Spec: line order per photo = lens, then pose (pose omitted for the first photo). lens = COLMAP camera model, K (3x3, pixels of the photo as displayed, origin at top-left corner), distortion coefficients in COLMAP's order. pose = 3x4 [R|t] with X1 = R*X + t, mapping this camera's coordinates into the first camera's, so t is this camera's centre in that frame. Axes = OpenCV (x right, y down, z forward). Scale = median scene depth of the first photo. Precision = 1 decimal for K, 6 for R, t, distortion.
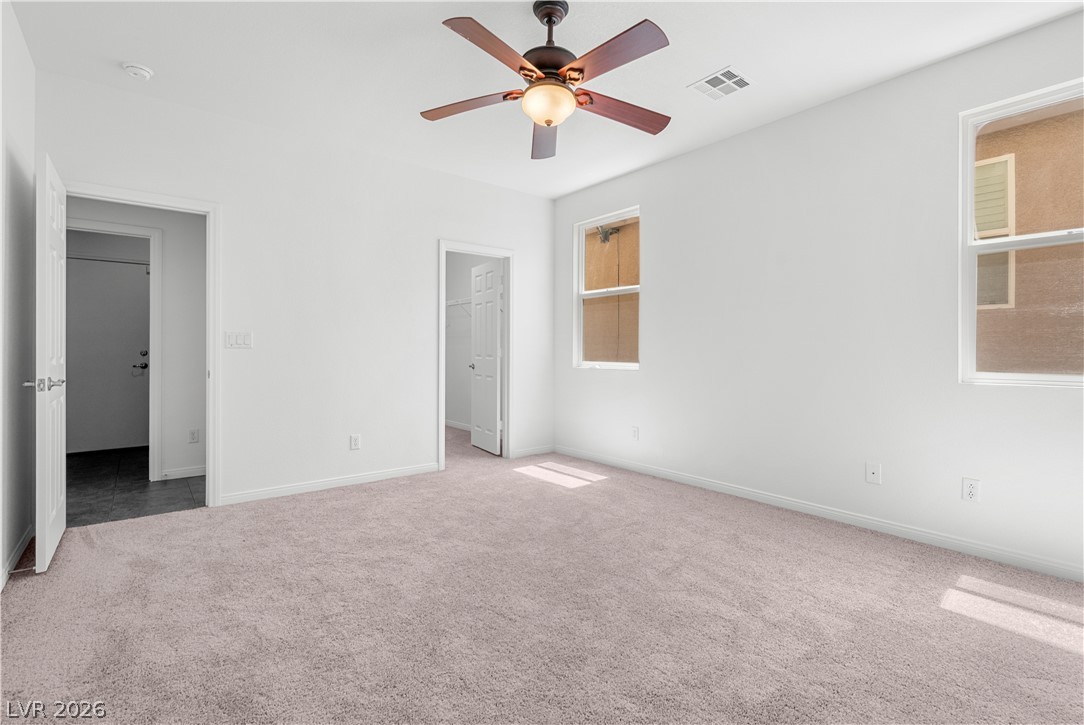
lens RADIAL K [[495.7, 0, 543.1], [0, 495.7, 360.6], [0, 0, 1]] dist [-0.010607, 0.000756]
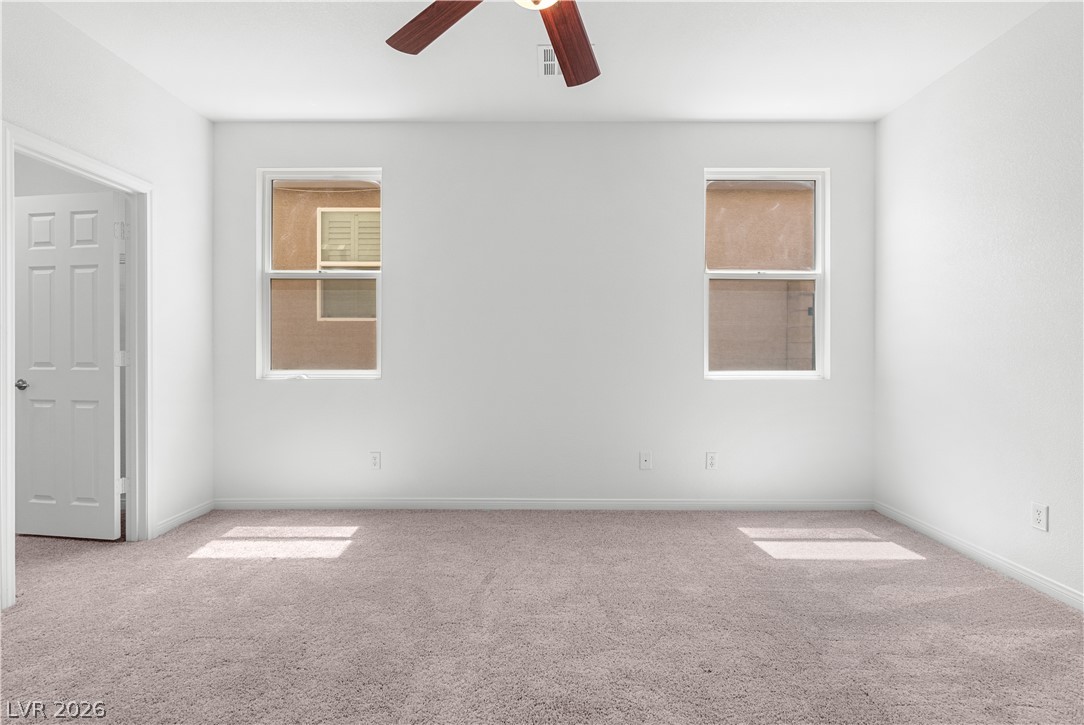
lens RADIAL K [[495.7, 0, 543.1], [0, 495.7, 360.6], [0, 0, 1]] dist [-0.010607, 0.000756]
pose [[0.629601, -0.012956, 0.776810, -0.242725], [0.016974, 0.999852, 0.002919, -0.007580], [-0.776733, 0.011348, 0.629728, 0.298886]]
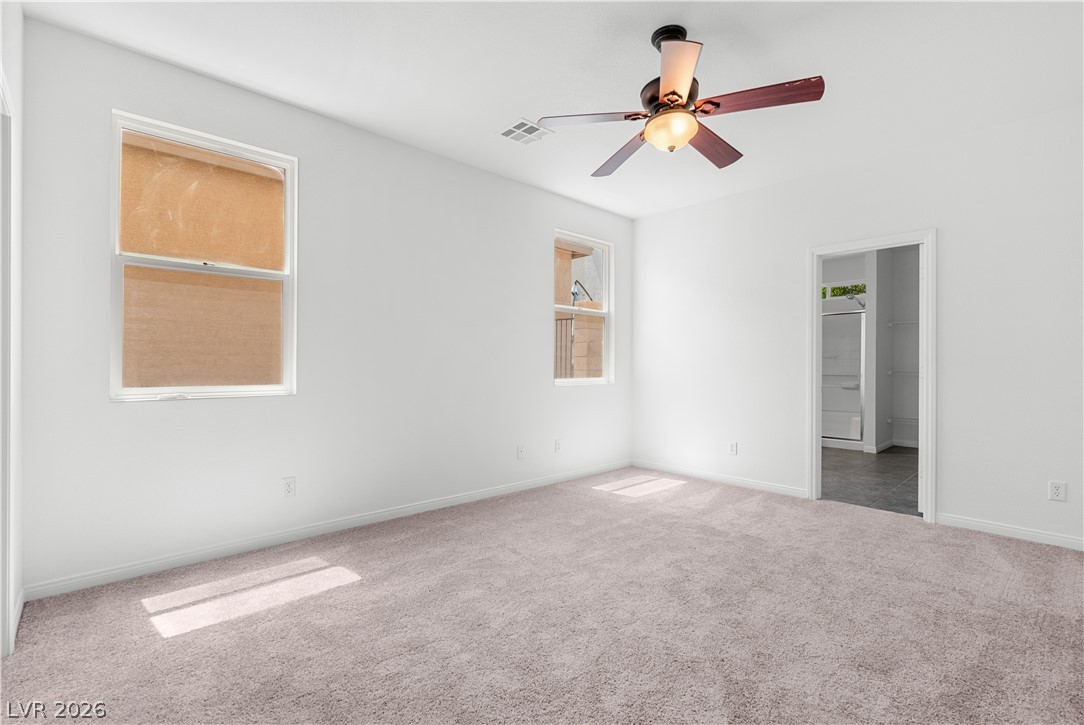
lens RADIAL K [[495.9, 0, 547.0], [0, 495.9, 371.6], [0, 0, 1]] dist [-0.002010, 0.000199]
pose [[-0.077096, -0.011380, 0.996959, -0.510485], [0.020667, 0.999702, 0.013009, -0.014431], [-0.996809, 0.021607, -0.076838, 0.674849]]
